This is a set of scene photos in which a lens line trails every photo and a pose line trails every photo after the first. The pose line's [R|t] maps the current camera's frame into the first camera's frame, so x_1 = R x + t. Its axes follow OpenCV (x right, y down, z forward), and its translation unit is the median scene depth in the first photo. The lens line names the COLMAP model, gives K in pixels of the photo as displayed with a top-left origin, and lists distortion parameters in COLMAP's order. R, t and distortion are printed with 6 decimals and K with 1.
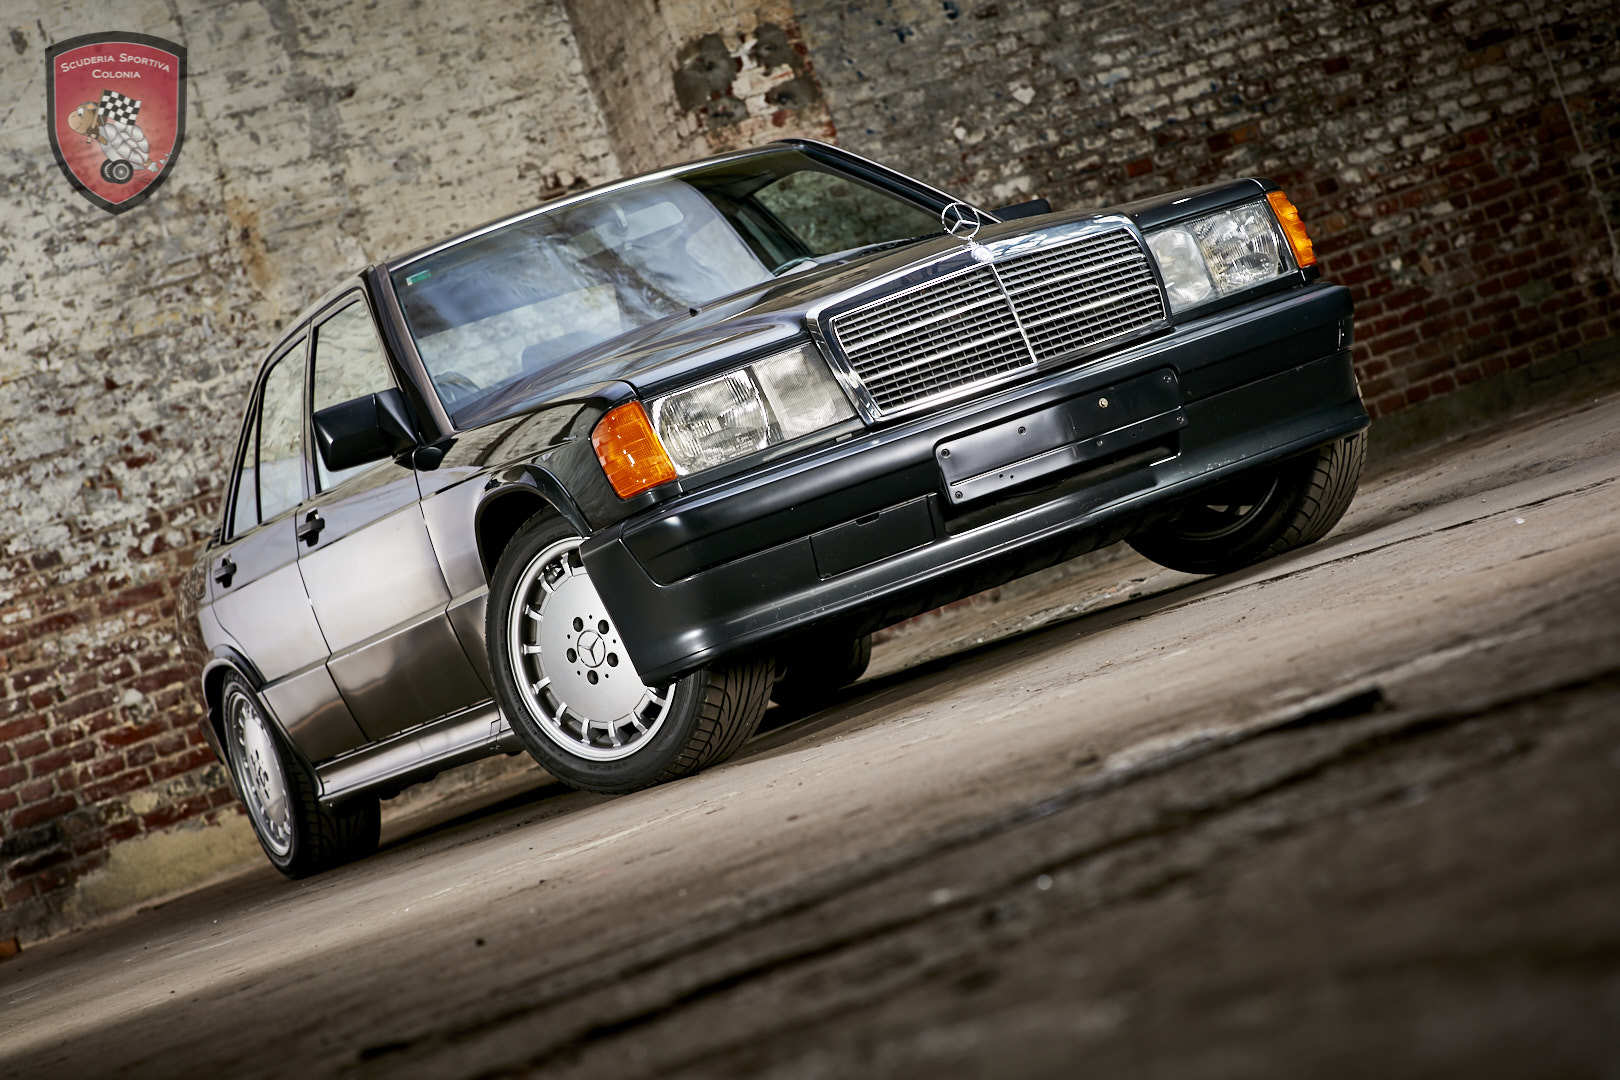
lens RADIAL K [[3981.4, 0, 807.3], [0, 3981.4, 547.2], [0, 0, 1]] dist [0.139767, -1.109222]
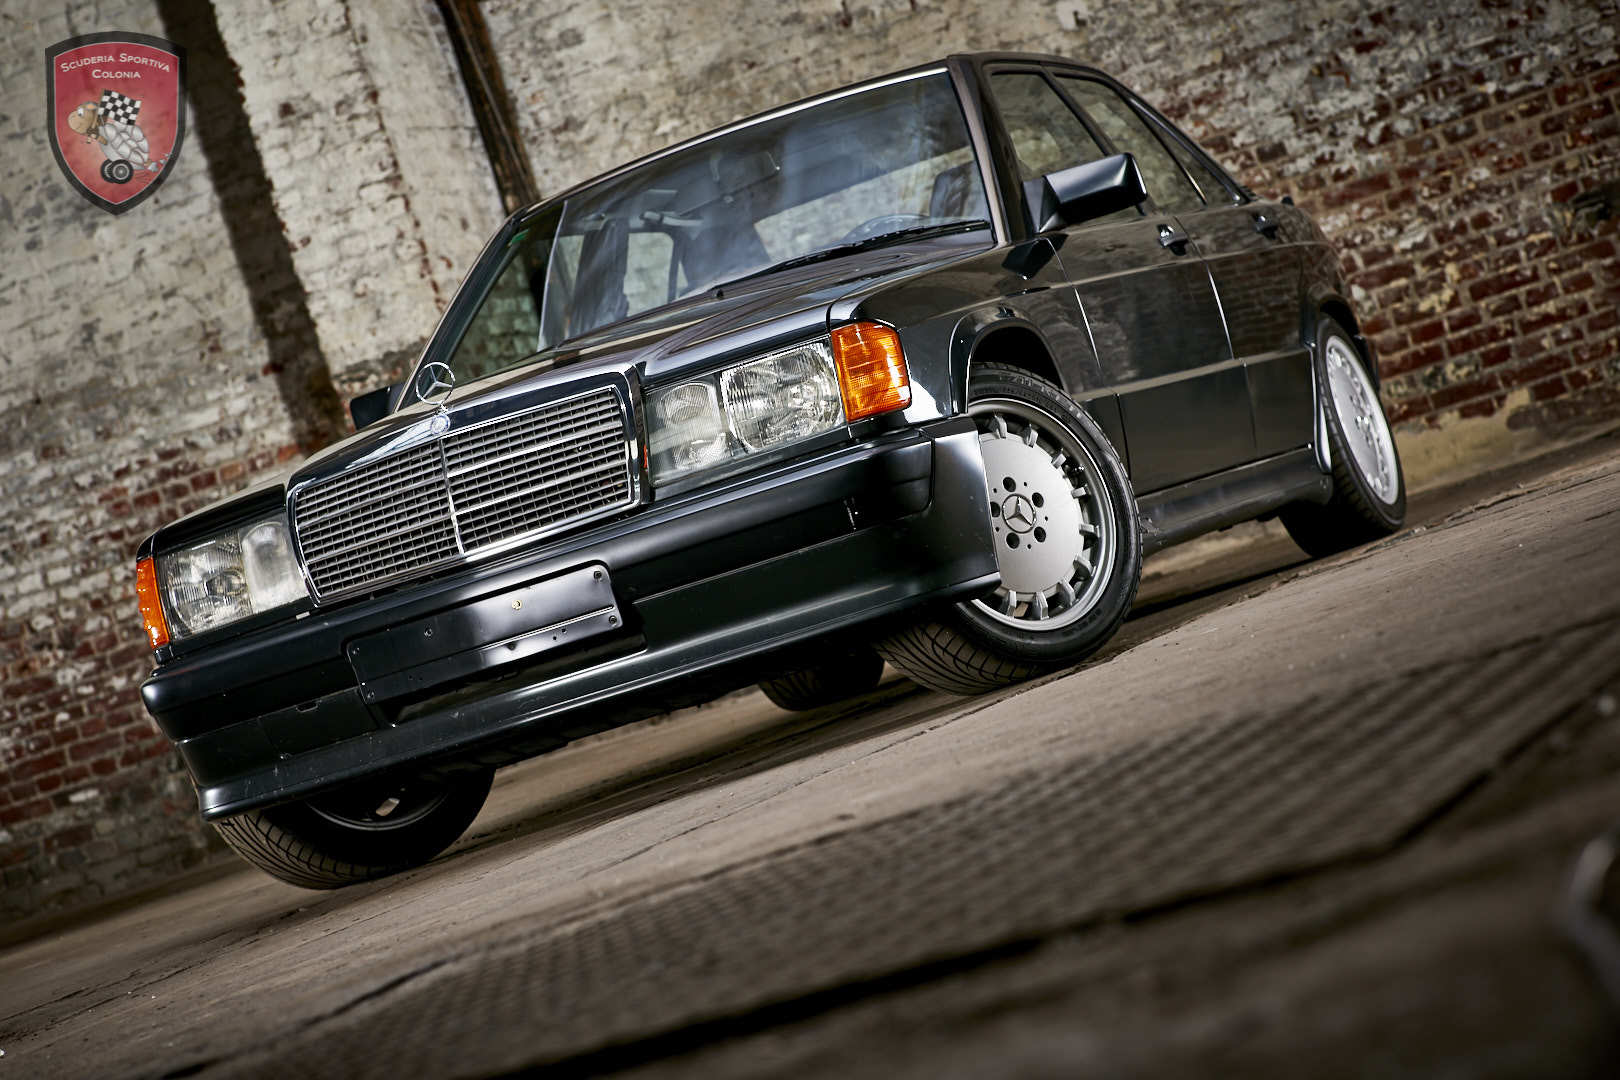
lens RADIAL K [[3981.4, 0, 807.3], [0, 3981.4, 547.2], [0, 0, 1]] dist [0.139767, -1.109222]
pose [[0.761062, 0.098187, -0.641205, 0.357966], [0.059957, 0.973599, 0.220251, -0.124100], [0.645903, -0.206069, 0.735082, 0.185464]]
